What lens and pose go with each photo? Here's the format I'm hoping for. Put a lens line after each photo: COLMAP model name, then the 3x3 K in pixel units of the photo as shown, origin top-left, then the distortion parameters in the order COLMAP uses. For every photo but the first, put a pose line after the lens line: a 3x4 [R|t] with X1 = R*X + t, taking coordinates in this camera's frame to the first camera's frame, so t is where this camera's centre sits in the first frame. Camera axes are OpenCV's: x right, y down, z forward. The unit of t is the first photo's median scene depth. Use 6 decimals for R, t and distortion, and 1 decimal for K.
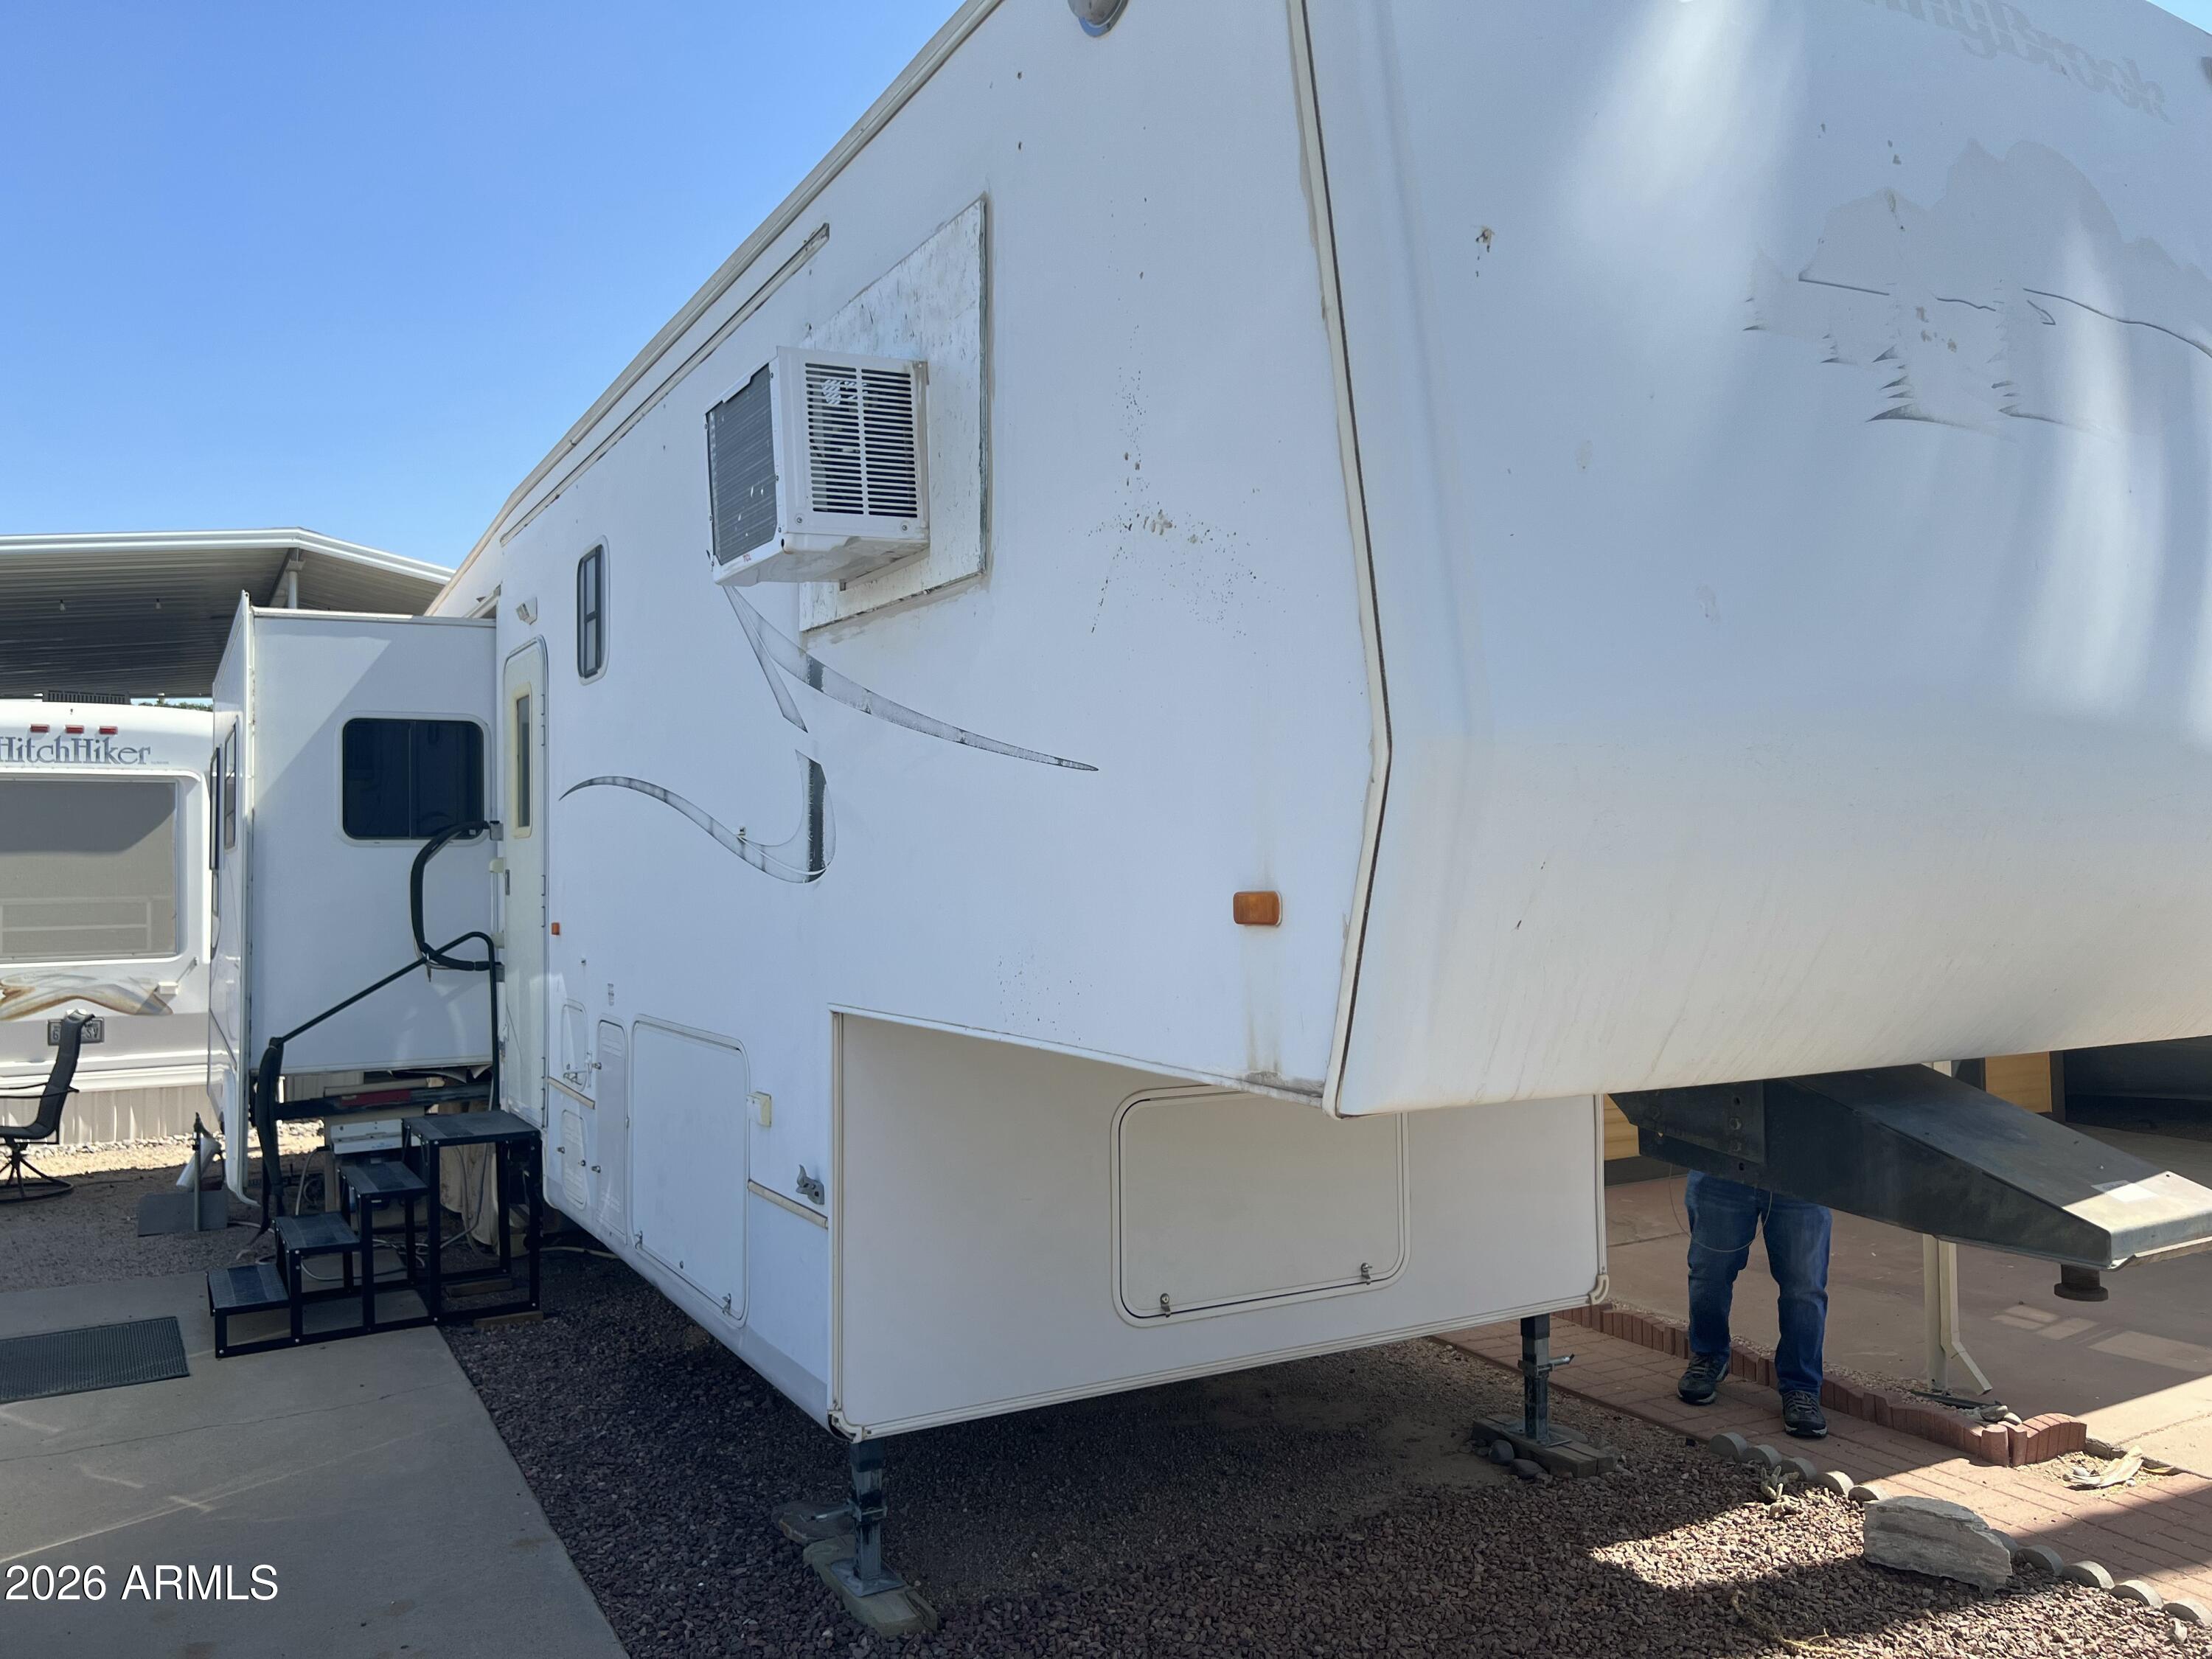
lens RADIAL K [[1664.2, 0, 1090.6], [0, 1664.2, 831.4], [0, 0, 1]] dist [0.055717, -0.068943]
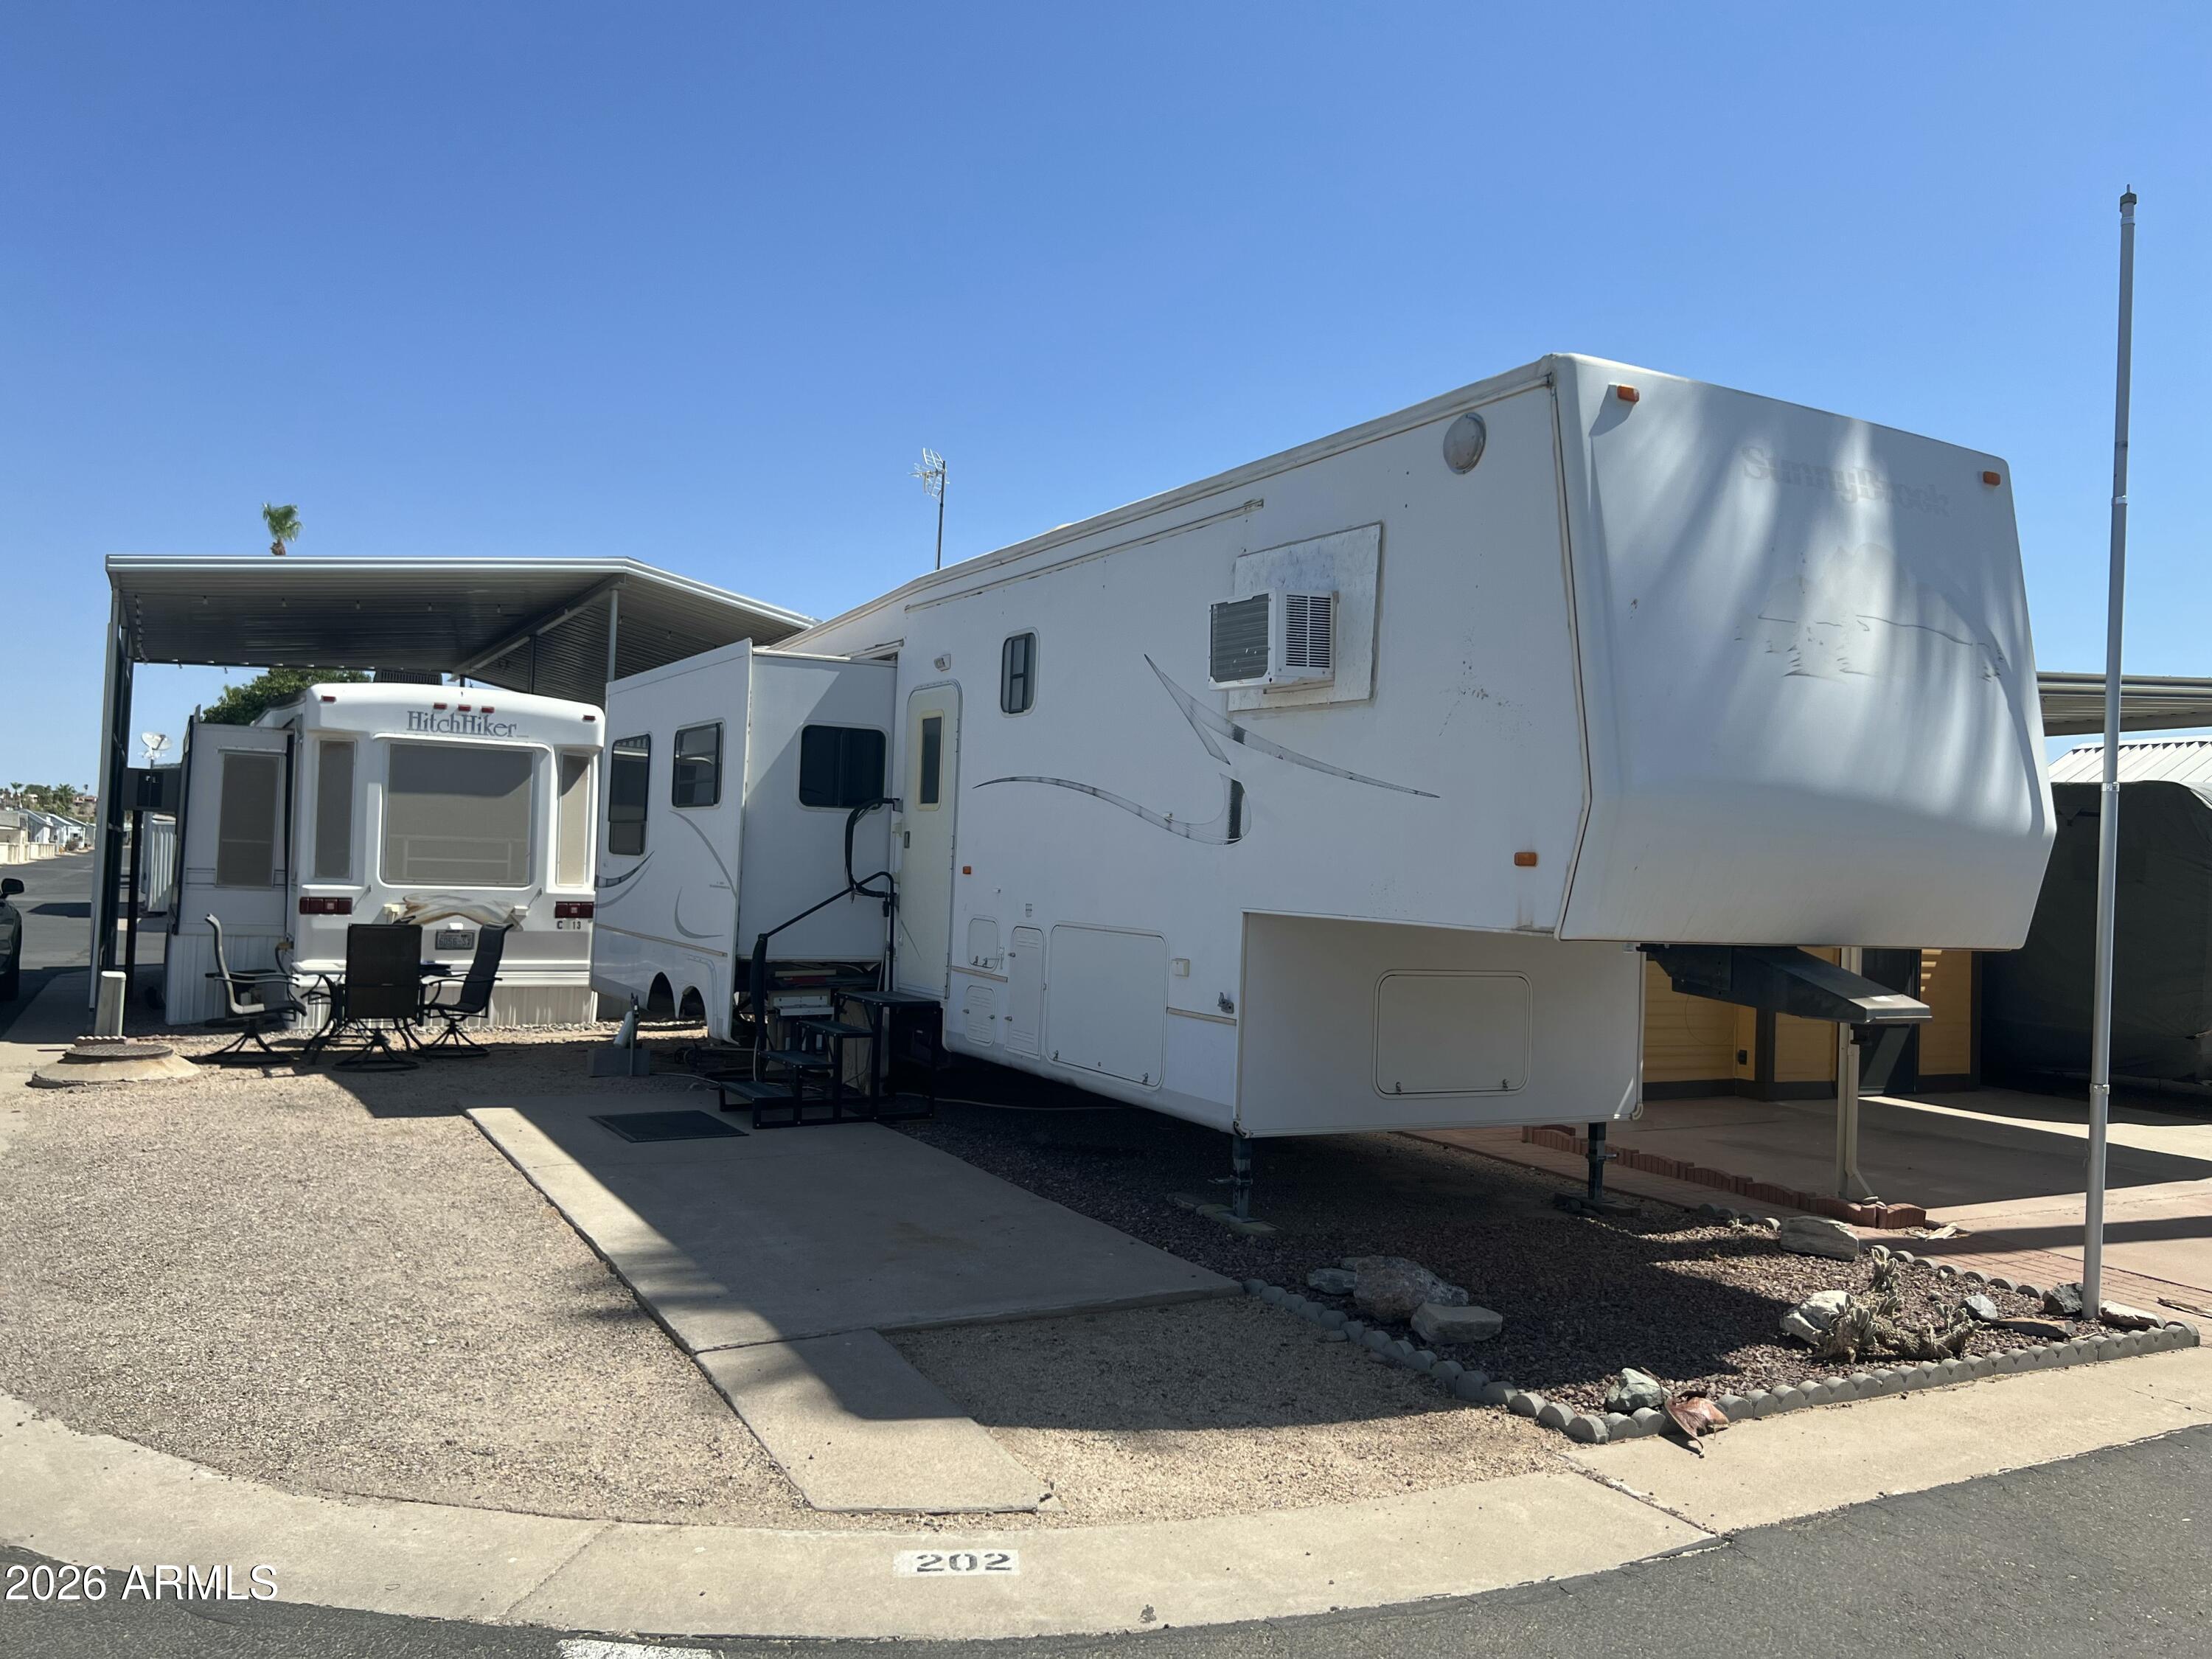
lens RADIAL K [[1664.2, 0, 1088.2], [0, 1664.2, 822.1], [0, 0, 1]] dist [0.055717, -0.068943]
pose [[0.998656, 0.050485, -0.011740, -0.250847], [-0.050510, 0.998722, -0.001842, 0.013514], [0.011632, 0.002432, 0.999929, -0.716036]]
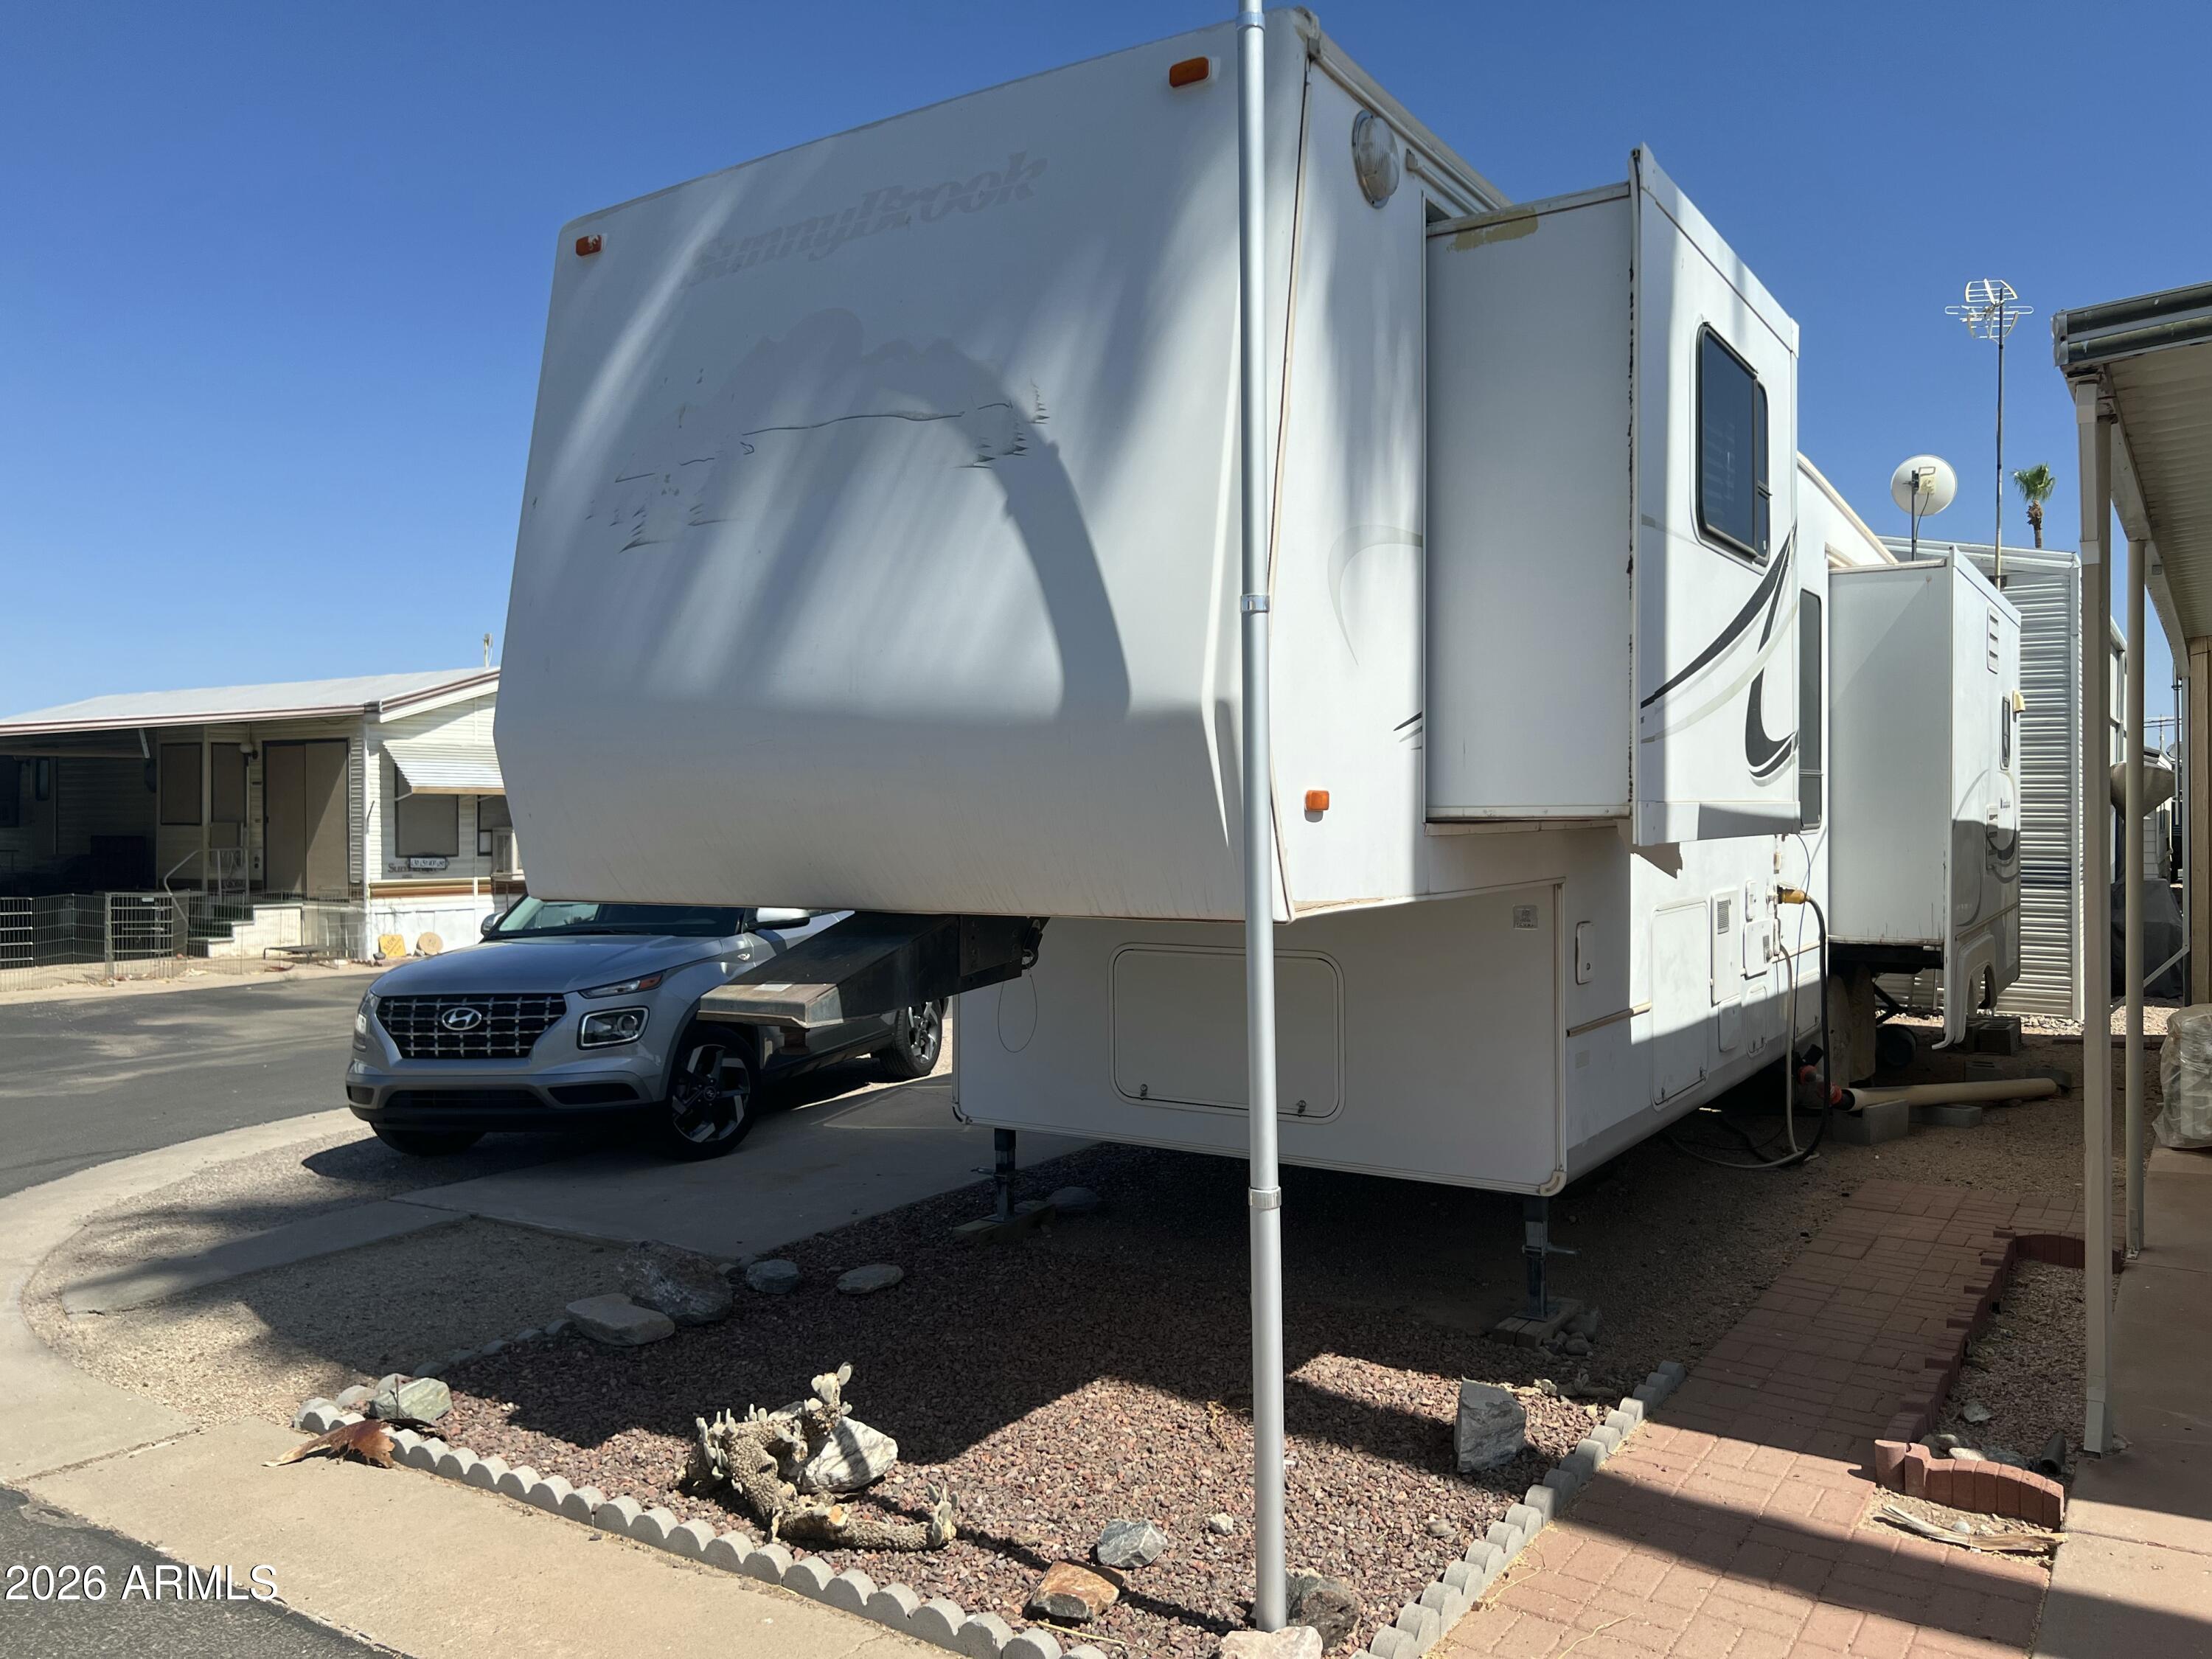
lens RADIAL K [[1664.2, 0, 1106.5], [0, 1664.2, 822.6], [0, 0, 1]] dist [0.055717, -0.068943]
pose [[0.468414, 0.015876, -0.883367, 1.129483], [0.025345, 0.999186, 0.031397, 0.007217], [0.883146, -0.037096, 0.467630, 0.278695]]
